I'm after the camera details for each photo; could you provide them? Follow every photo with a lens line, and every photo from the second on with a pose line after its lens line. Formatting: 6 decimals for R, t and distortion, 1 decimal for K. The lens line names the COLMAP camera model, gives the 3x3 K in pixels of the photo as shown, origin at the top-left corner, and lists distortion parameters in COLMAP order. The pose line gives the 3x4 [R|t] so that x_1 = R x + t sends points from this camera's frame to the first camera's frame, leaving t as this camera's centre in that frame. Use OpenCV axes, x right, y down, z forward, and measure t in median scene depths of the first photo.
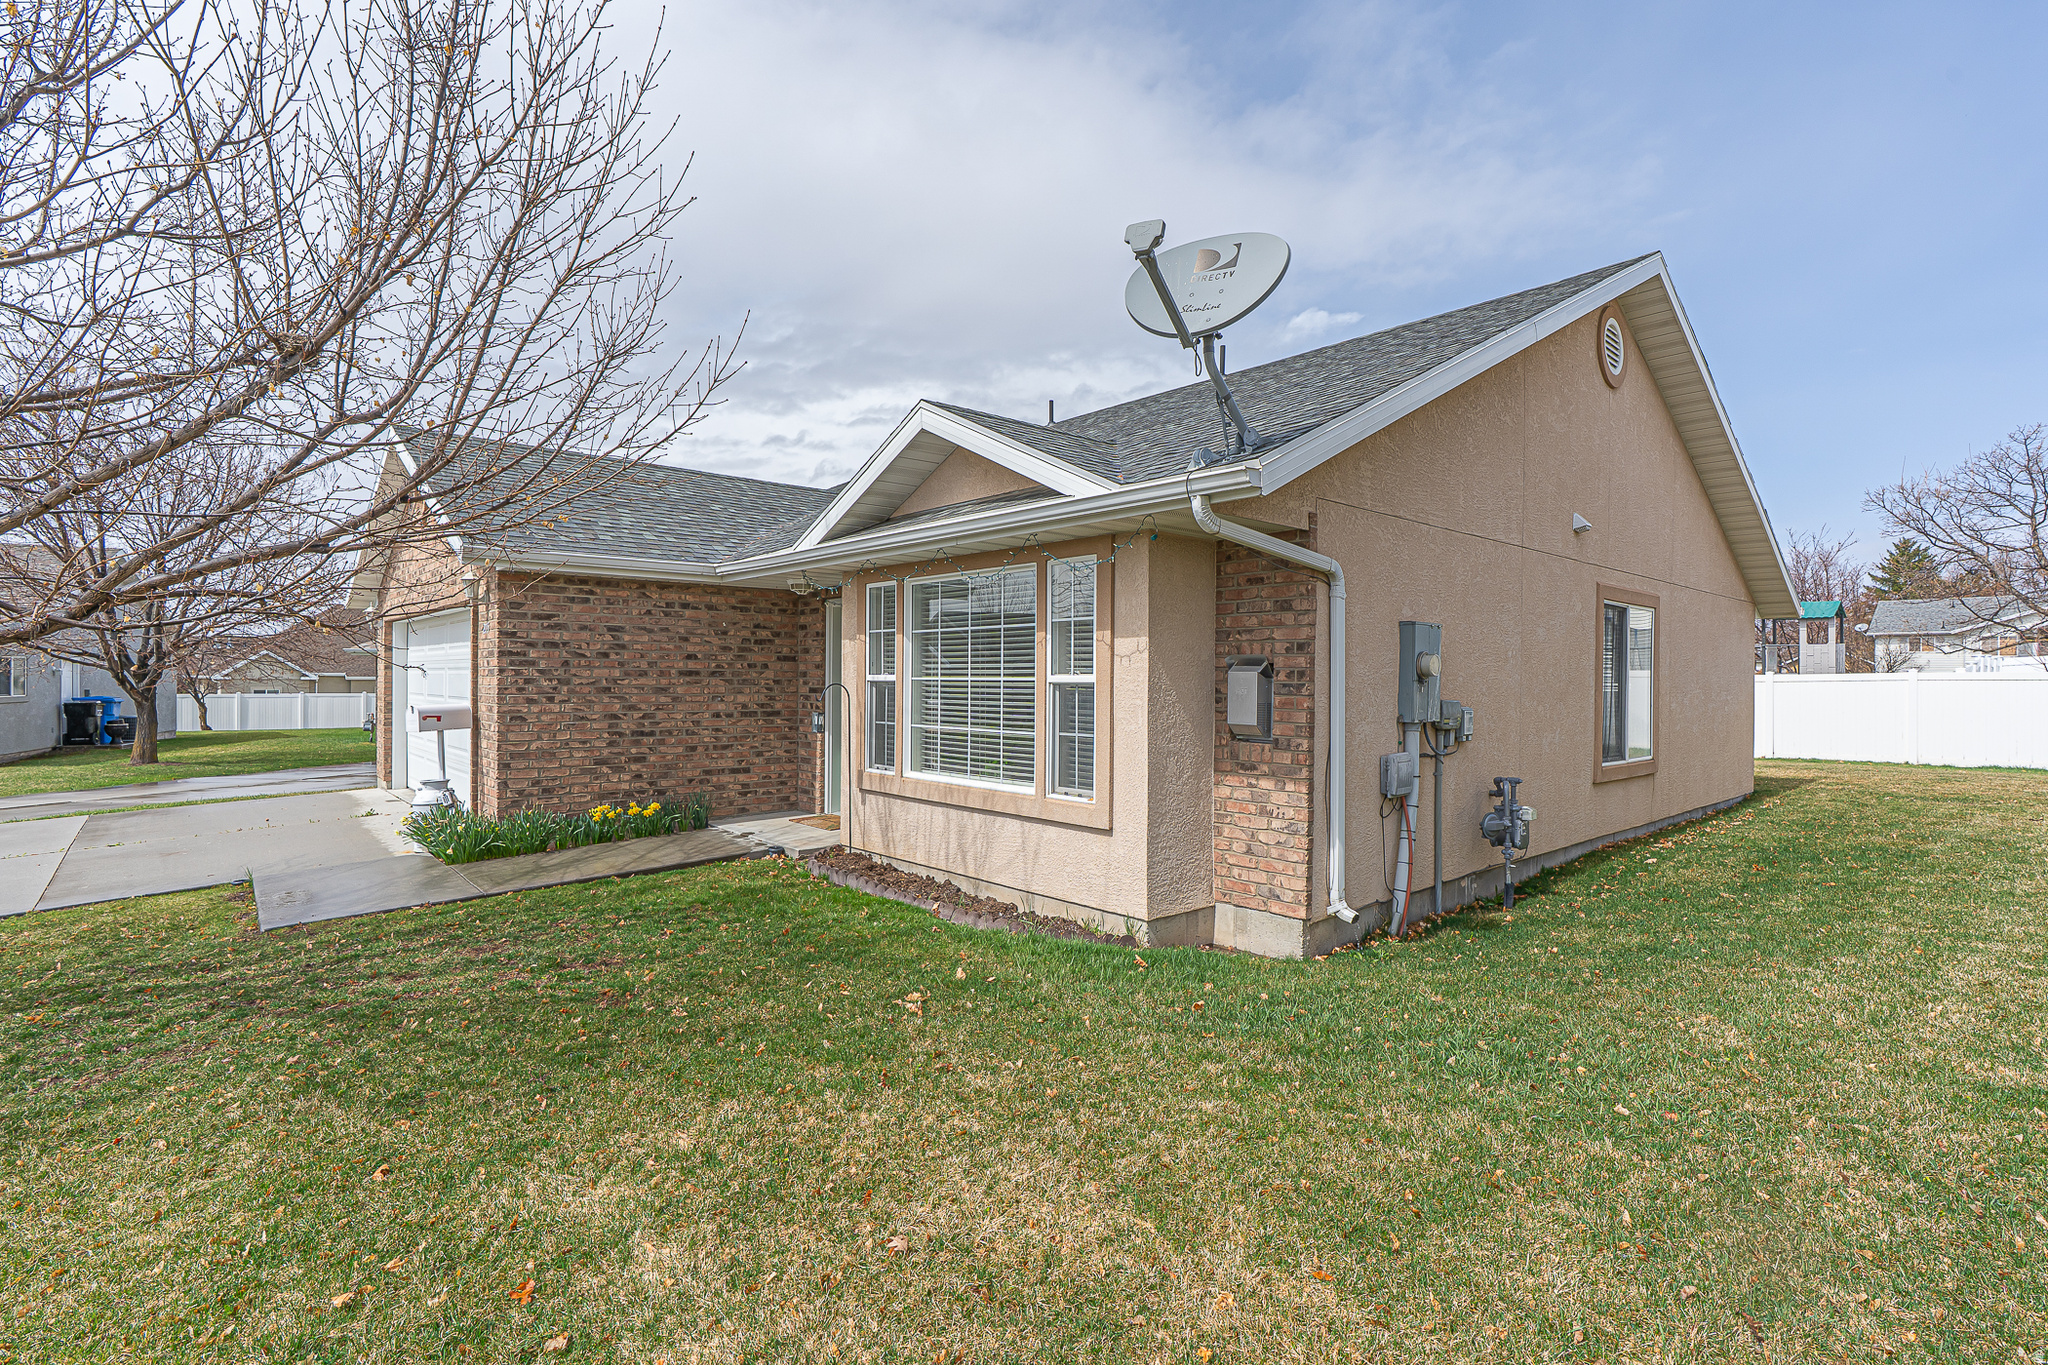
lens RADIAL K [[973.7, 0, 1025.8], [0, 973.7, 680.2], [0, 0, 1]] dist [0.000738, 0.000044]
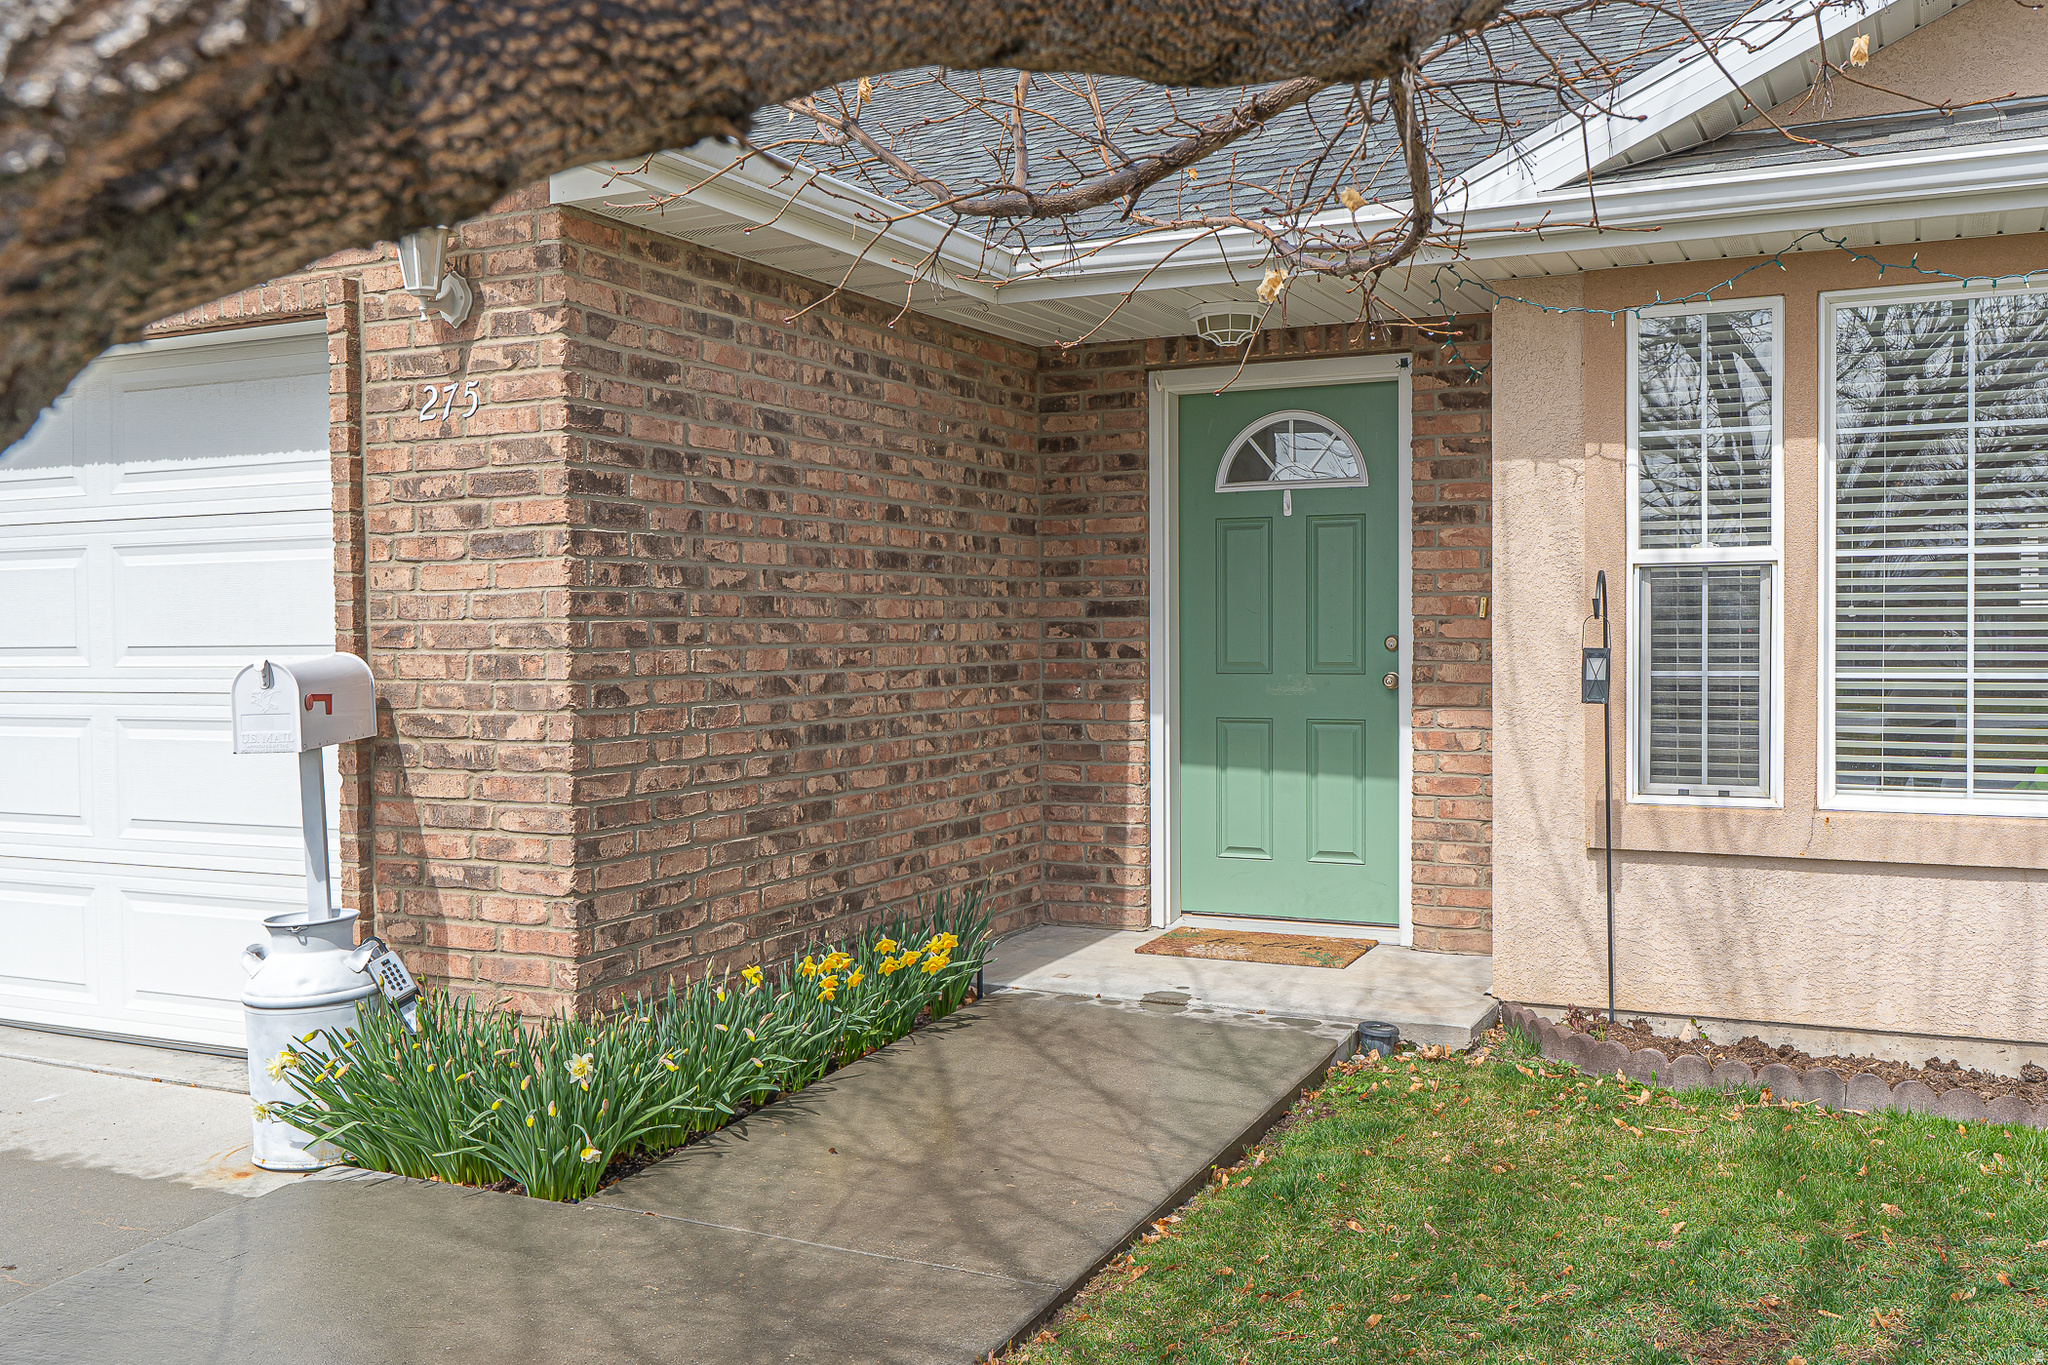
lens RADIAL K [[1821.4, 0, 1022.5], [0, 1821.4, 682.7], [0, 0, 1]] dist [-0.003788, 0.002060]
pose [[0.919496, -0.026661, 0.392194, -0.602012], [0.015742, 0.999395, 0.031029, 0.018768], [-0.392784, -0.022357, 0.919359, 0.401469]]
